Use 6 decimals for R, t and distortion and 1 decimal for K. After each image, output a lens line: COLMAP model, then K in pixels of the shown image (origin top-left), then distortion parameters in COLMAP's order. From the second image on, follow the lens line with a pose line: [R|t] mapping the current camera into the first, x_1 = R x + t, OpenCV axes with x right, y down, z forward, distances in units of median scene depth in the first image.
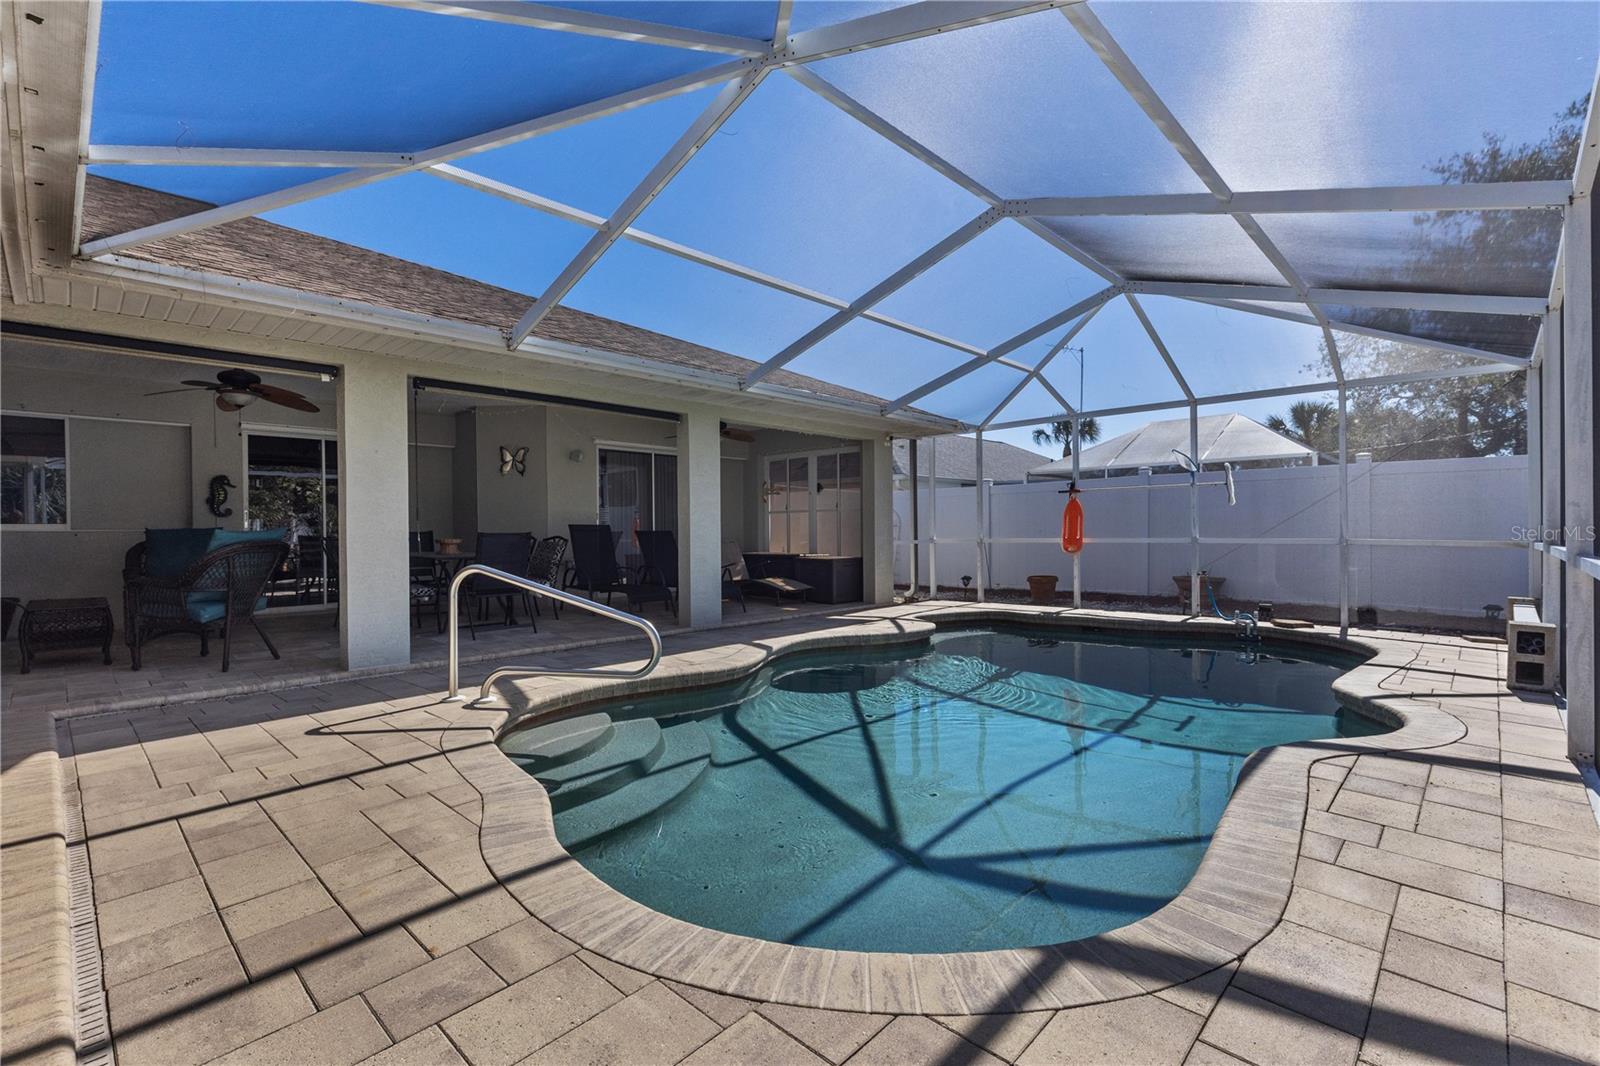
lens RADIAL K [[702.6, 0, 774.9], [0, 702.6, 536.1], [0, 0, 1]] dist [-0.001361, -0.000159]
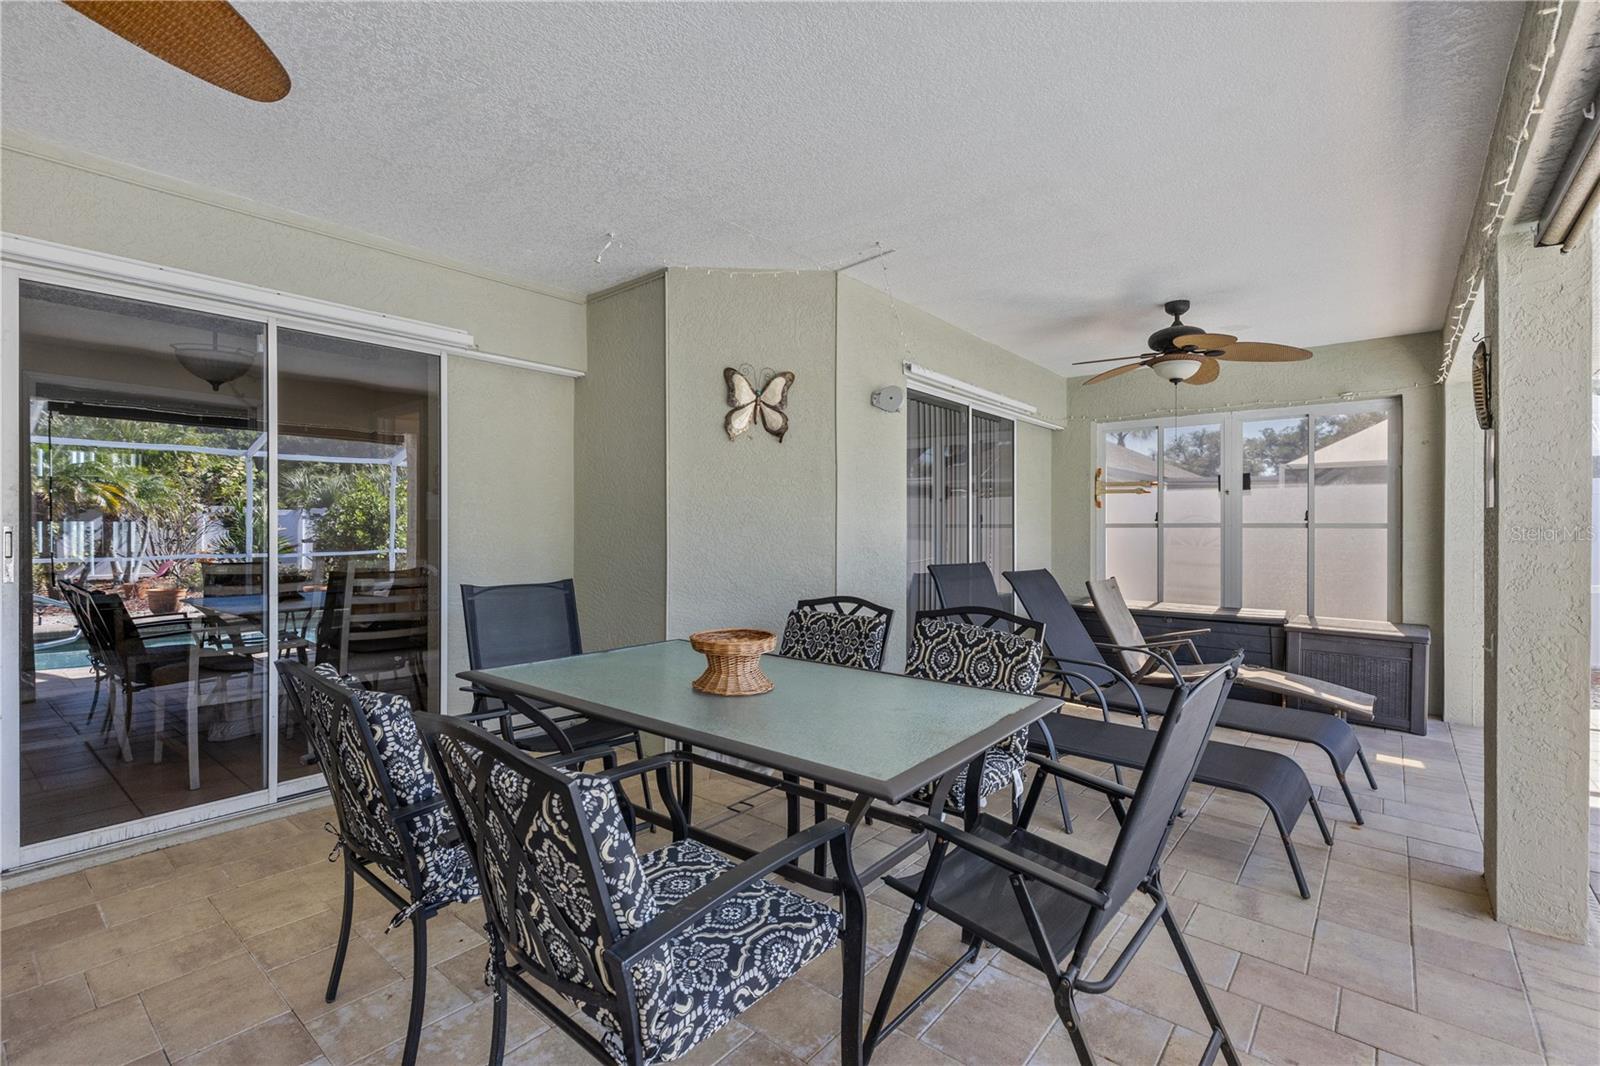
lens RADIAL K [[719.2, 0, 794.7], [0, 719.2, 526.2], [0, 0, 1]] dist [0.000663, -0.000110]
pose [[0.998315, 0.010750, 0.057016, -0.403476], [-0.010171, 0.999894, -0.010430, -0.034770], [-0.057122, 0.009832, 0.998319, 0.629812]]
